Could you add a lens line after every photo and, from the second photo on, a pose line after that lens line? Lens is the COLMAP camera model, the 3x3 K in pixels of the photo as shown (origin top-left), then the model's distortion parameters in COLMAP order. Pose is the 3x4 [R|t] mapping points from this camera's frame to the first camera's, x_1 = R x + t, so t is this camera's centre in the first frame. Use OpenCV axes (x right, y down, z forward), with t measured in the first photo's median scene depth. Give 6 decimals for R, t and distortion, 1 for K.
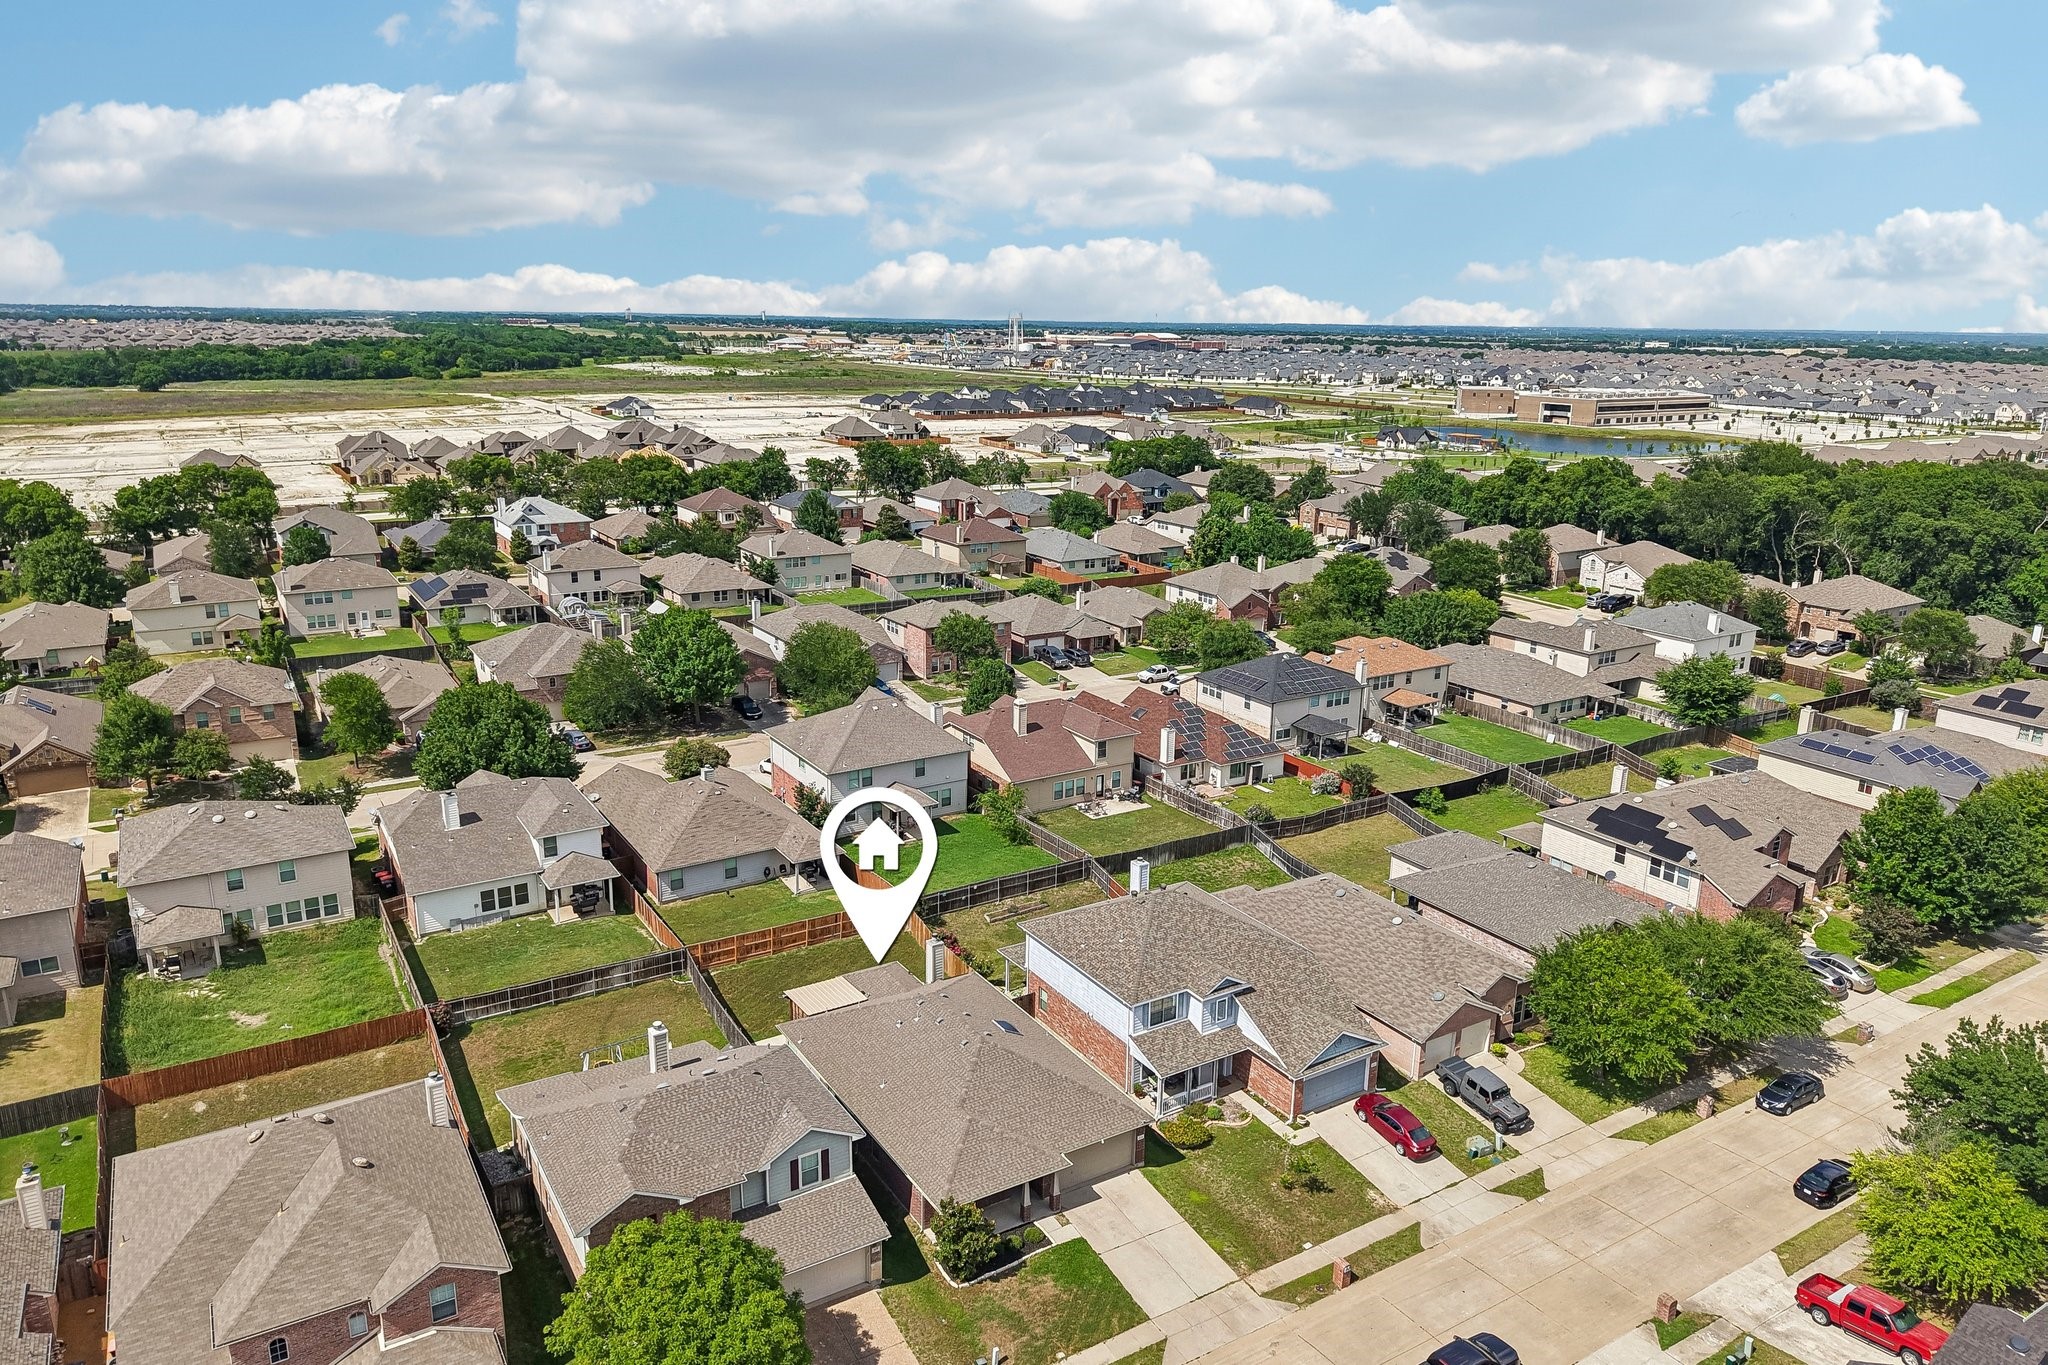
lens RADIAL K [[1362.8, 0, 1027.9], [0, 1362.8, 688.0], [0, 0, 1]] dist [0.031341, -0.023362]
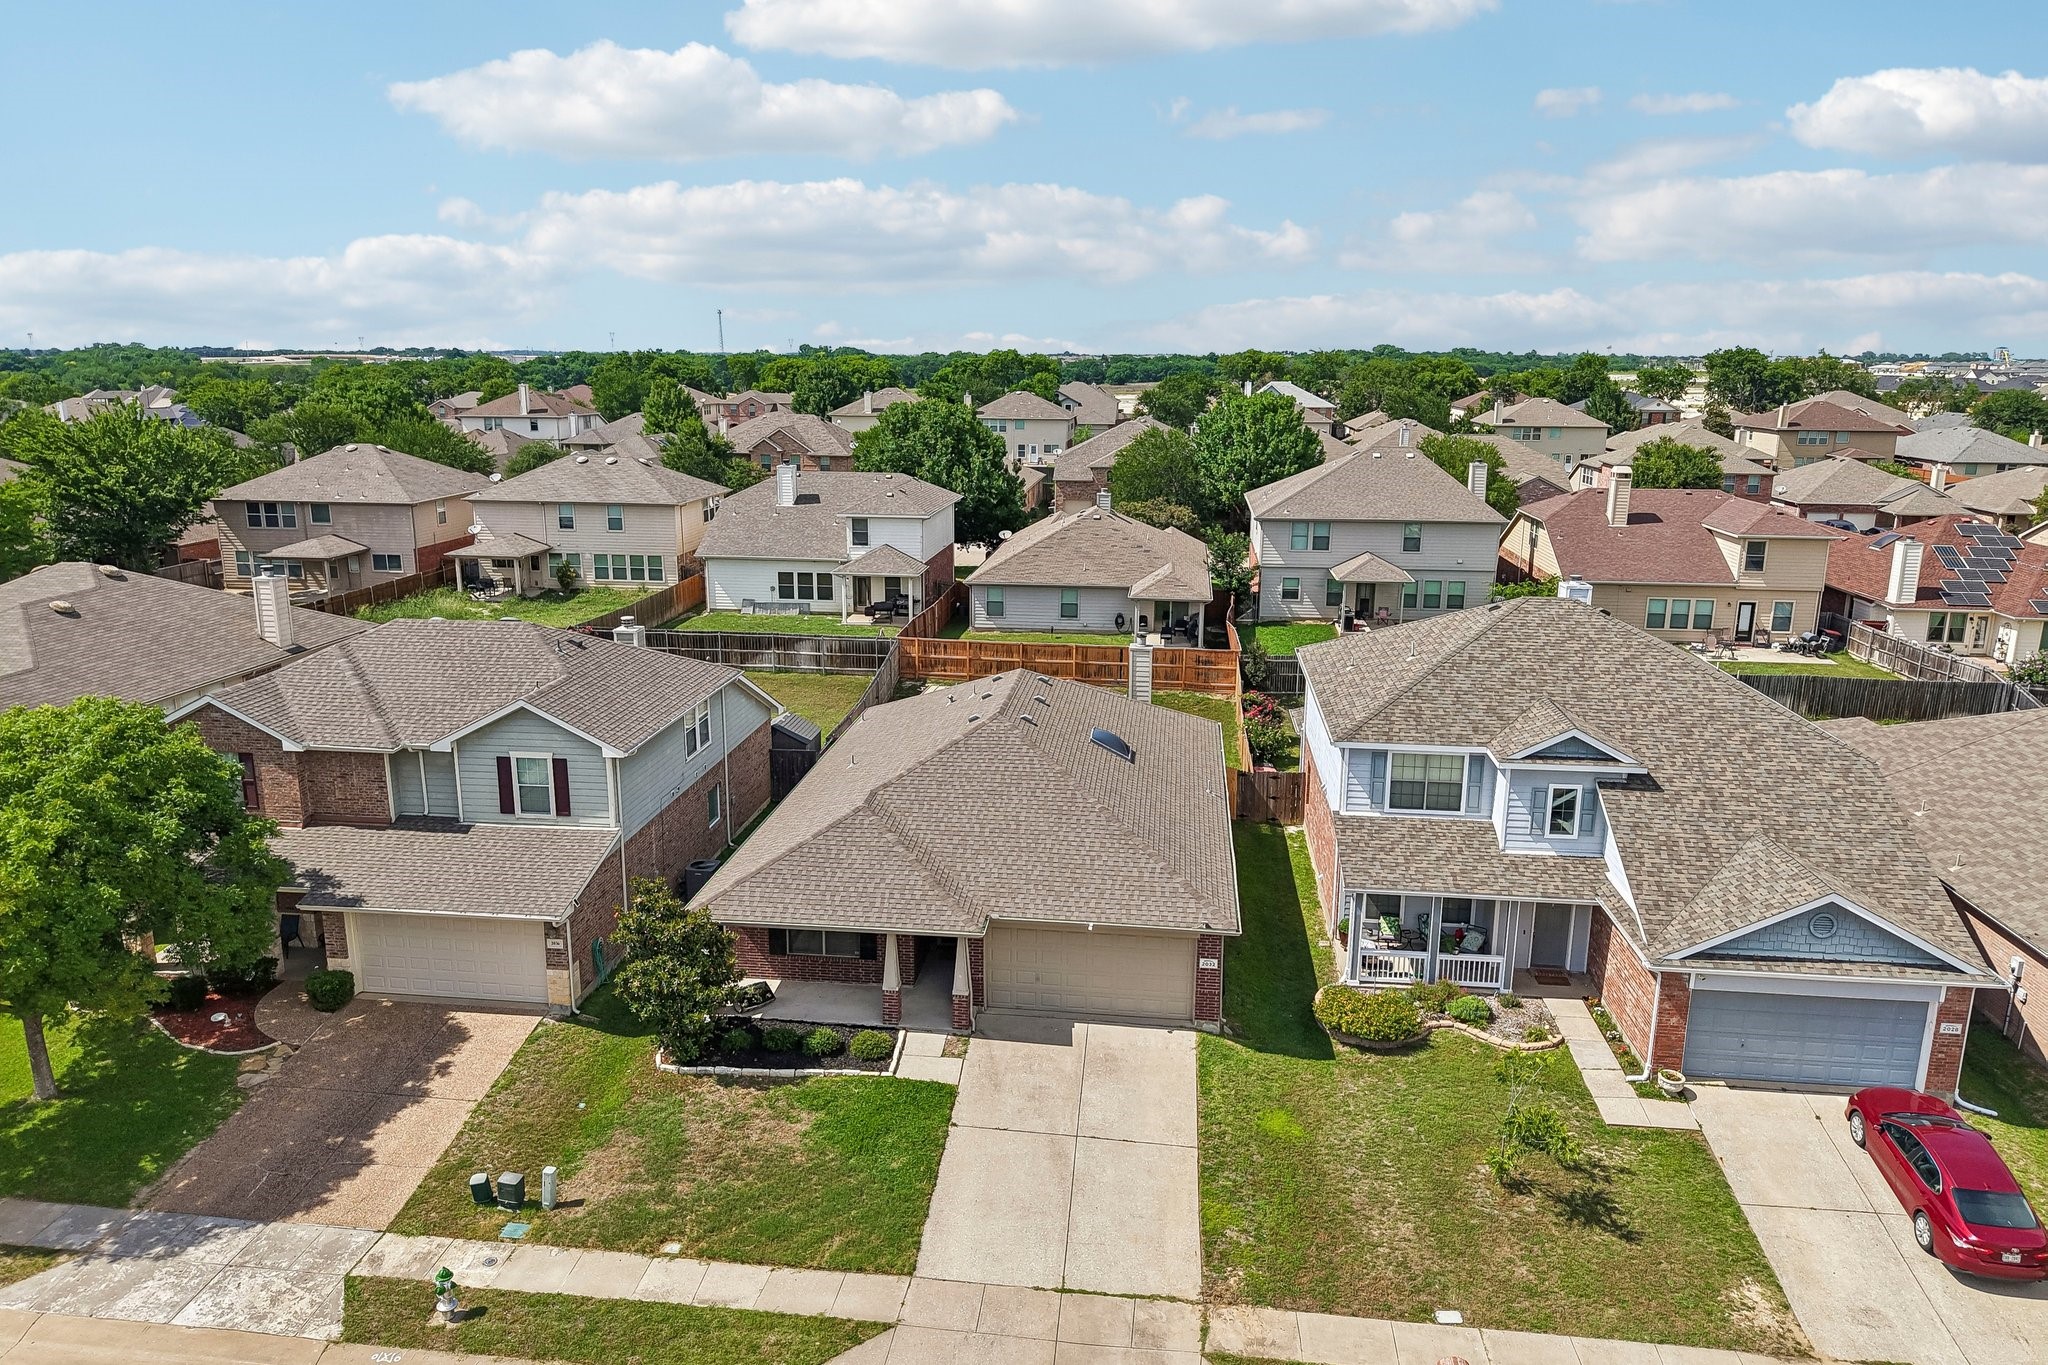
lens RADIAL K [[1362.8, 0, 1027.2], [0, 1362.8, 678.8], [0, 0, 1]] dist [0.031341, -0.023362]
pose [[0.782402, 0.131159, -0.608806, 0.270283], [-0.155681, 0.987726, 0.012720, 0.213146], [0.603001, 0.084827, 0.793217, 0.531089]]
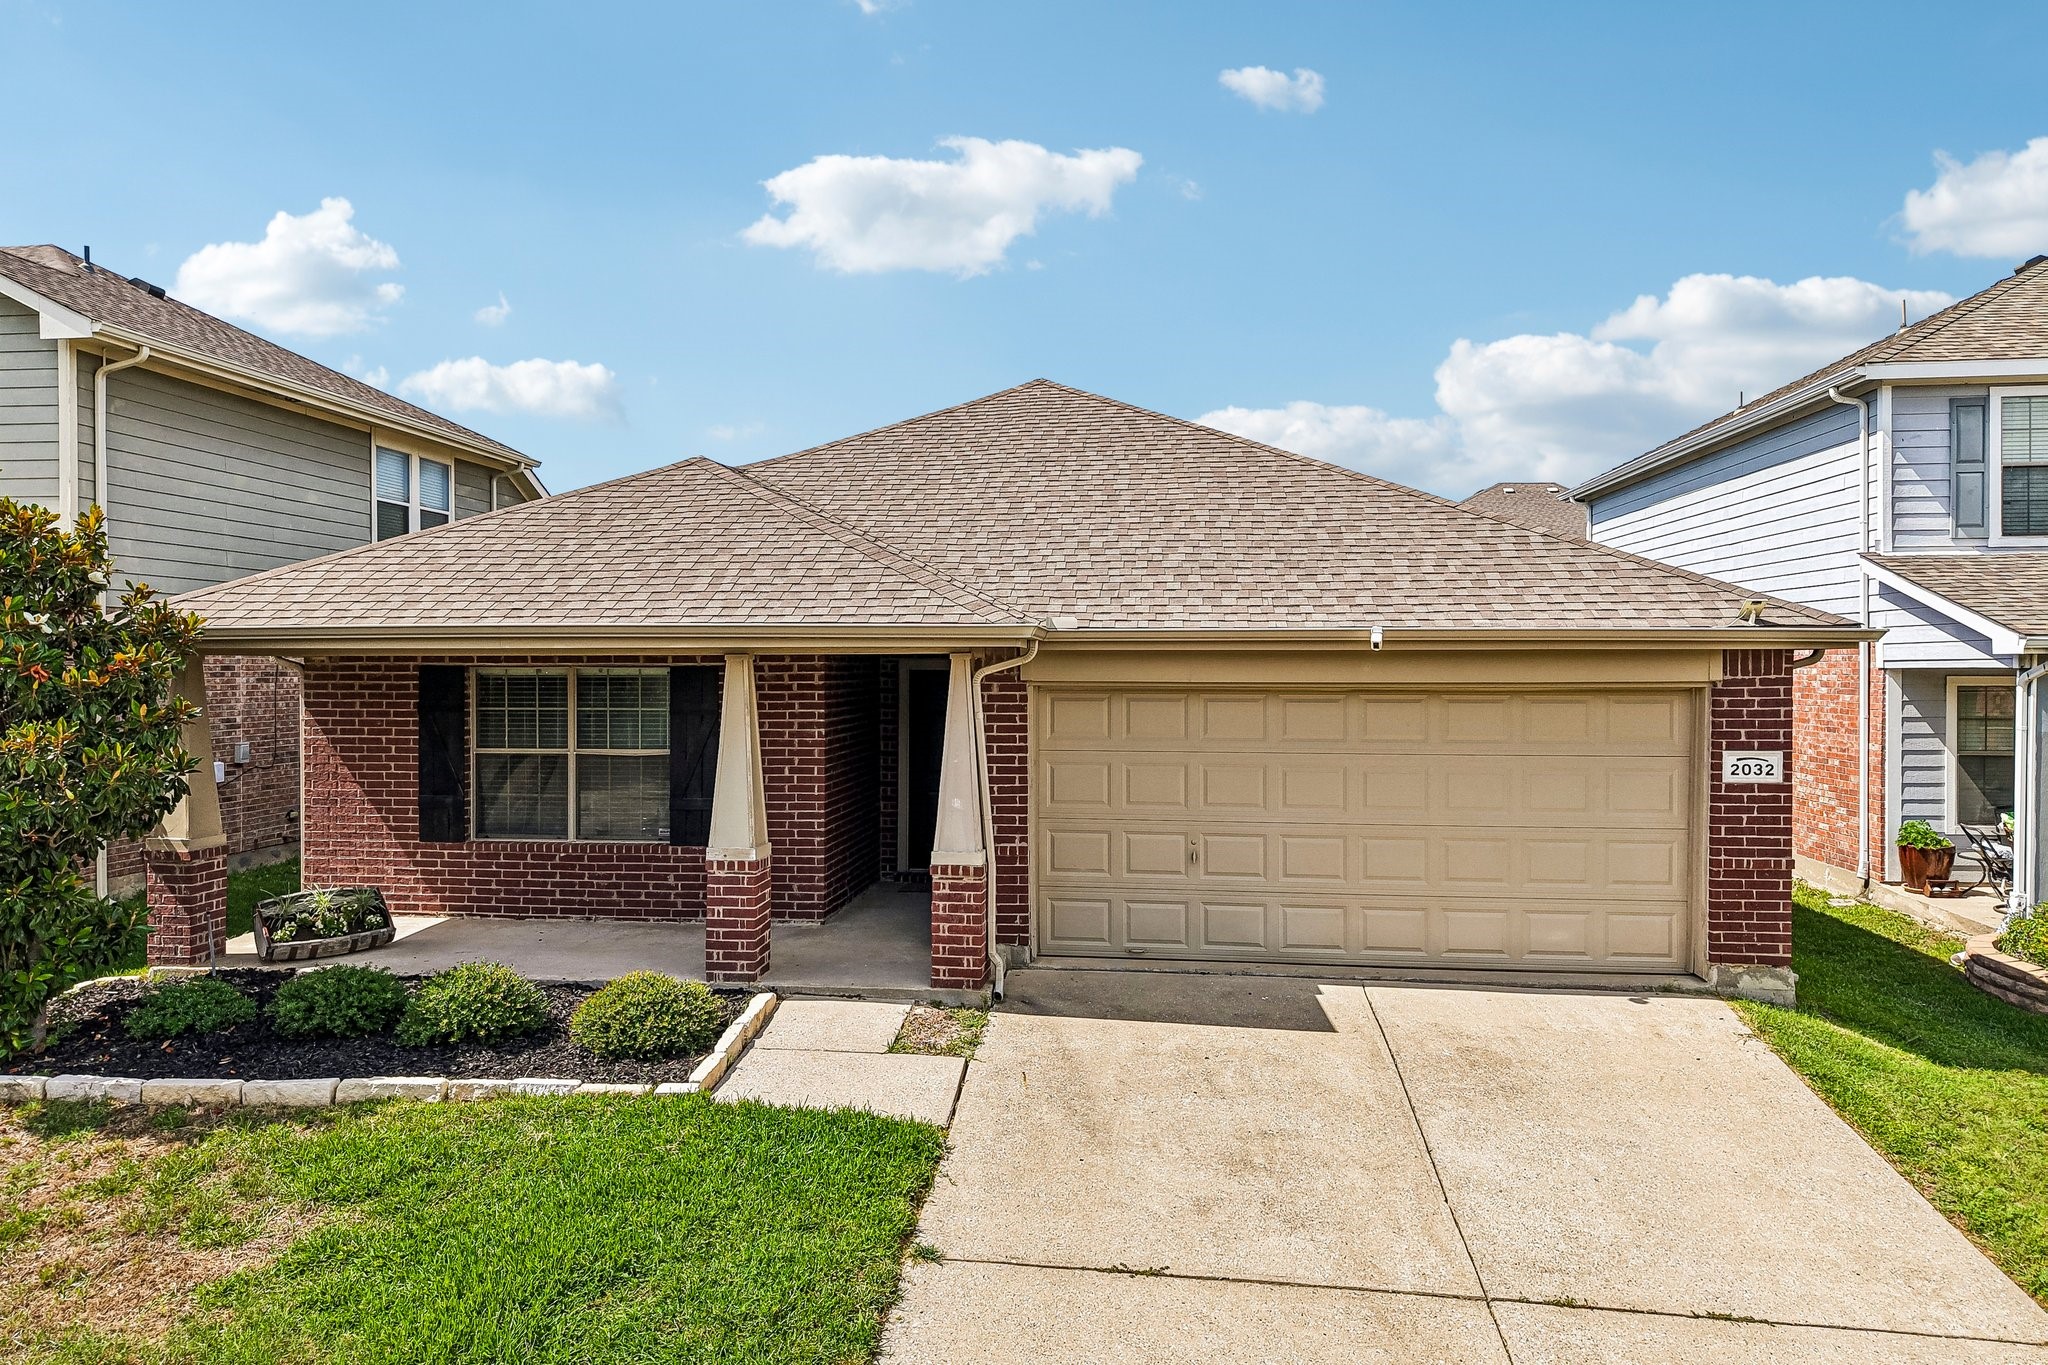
lens RADIAL K [[1362.8, 0, 1027.5], [0, 1362.8, 671.6], [0, 0, 1]] dist [0.031341, -0.023362]
pose [[0.786894, -0.013536, -0.616939, 0.101058], [-0.153461, 0.964059, -0.216888, 0.323923], [0.597702, 0.265344, 0.756535, 0.755267]]
